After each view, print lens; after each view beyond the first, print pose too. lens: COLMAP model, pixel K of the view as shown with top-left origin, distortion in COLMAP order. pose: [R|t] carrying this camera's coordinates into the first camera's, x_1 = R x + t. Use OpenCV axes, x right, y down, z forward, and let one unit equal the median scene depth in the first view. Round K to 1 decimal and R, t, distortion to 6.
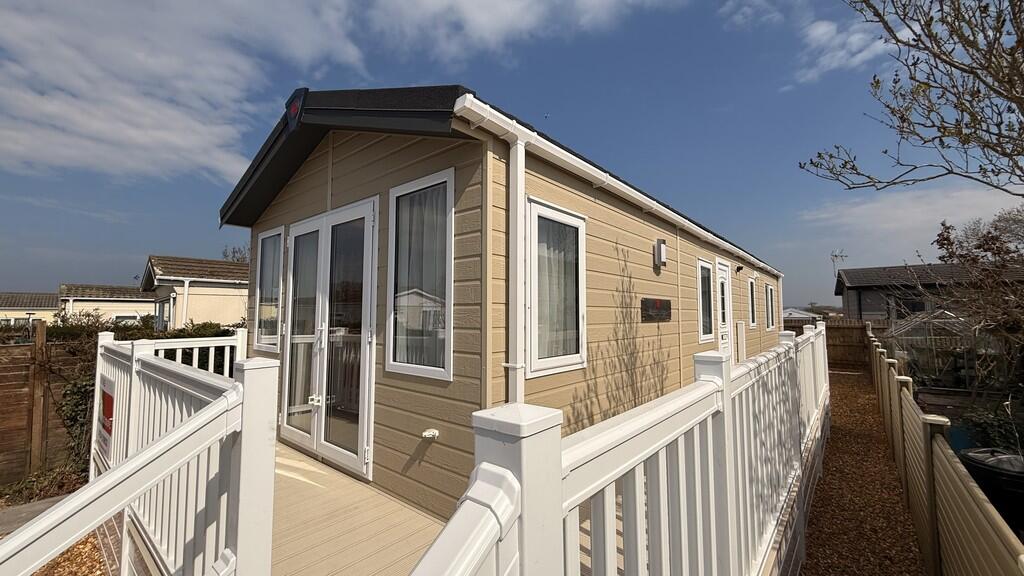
lens RADIAL K [[402.6, 0, 509.7], [0, 402.6, 284.3], [0, 0, 1]] dist [-0.008775, 0.000637]
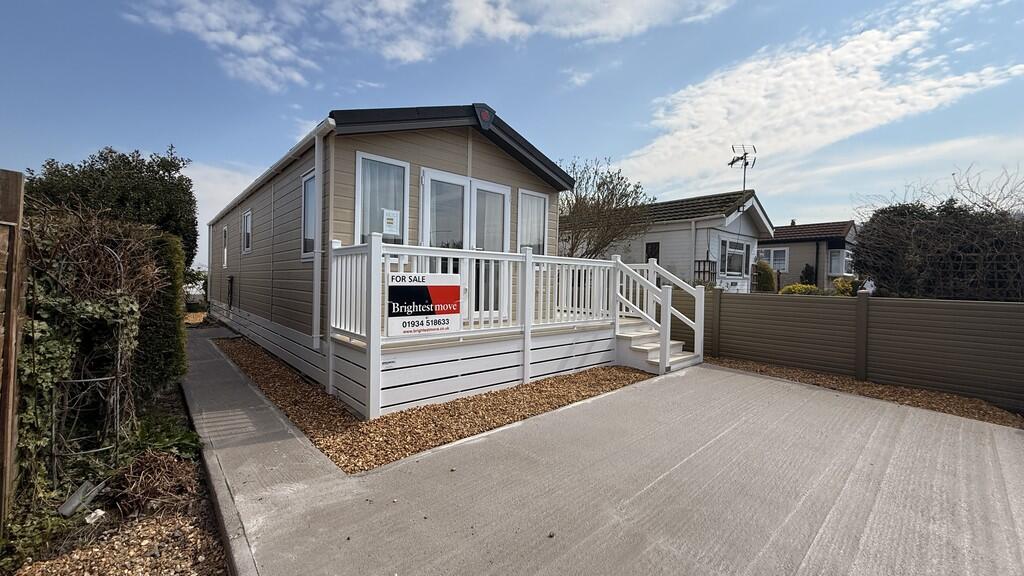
lens RADIAL K [[402.6, 0, 509.7], [0, 402.6, 284.3], [0, 0, 1]] dist [-0.008775, 0.000637]
pose [[0.138493, 0.000361, 0.990363, -1.887298], [-0.087941, 0.996054, 0.011935, 0.195813], [-0.986451, -0.088747, 0.137979, 0.559308]]
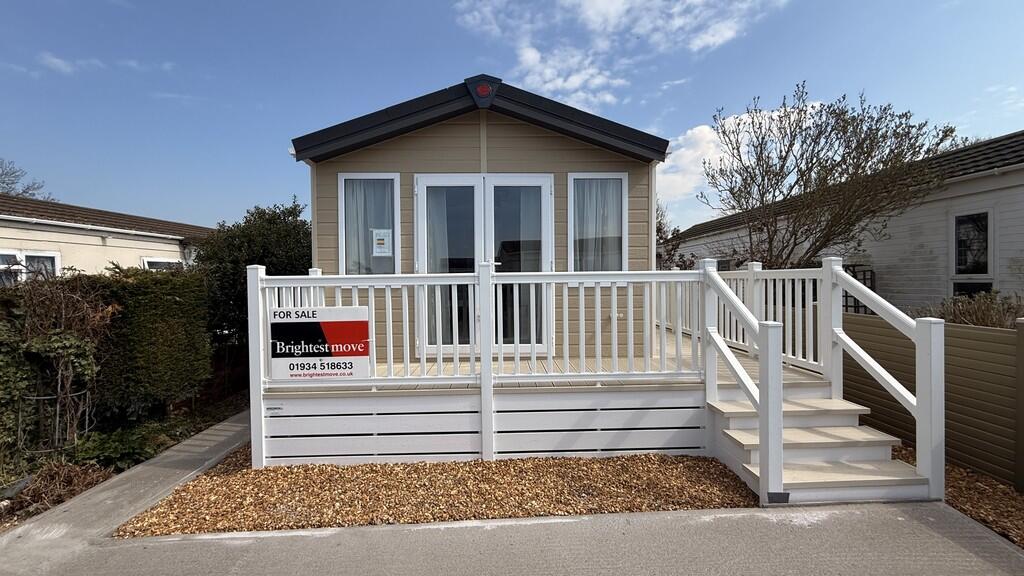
lens RADIAL K [[403.5, 0, 535.2], [0, 403.5, 283.5], [0, 0, 1]] dist [-0.008619, 0.000159]
pose [[0.737605, -0.008704, 0.675177, -1.117587], [-0.039805, 0.997617, 0.056347, 0.078662], [-0.674058, -0.068437, 0.735501, -0.045171]]
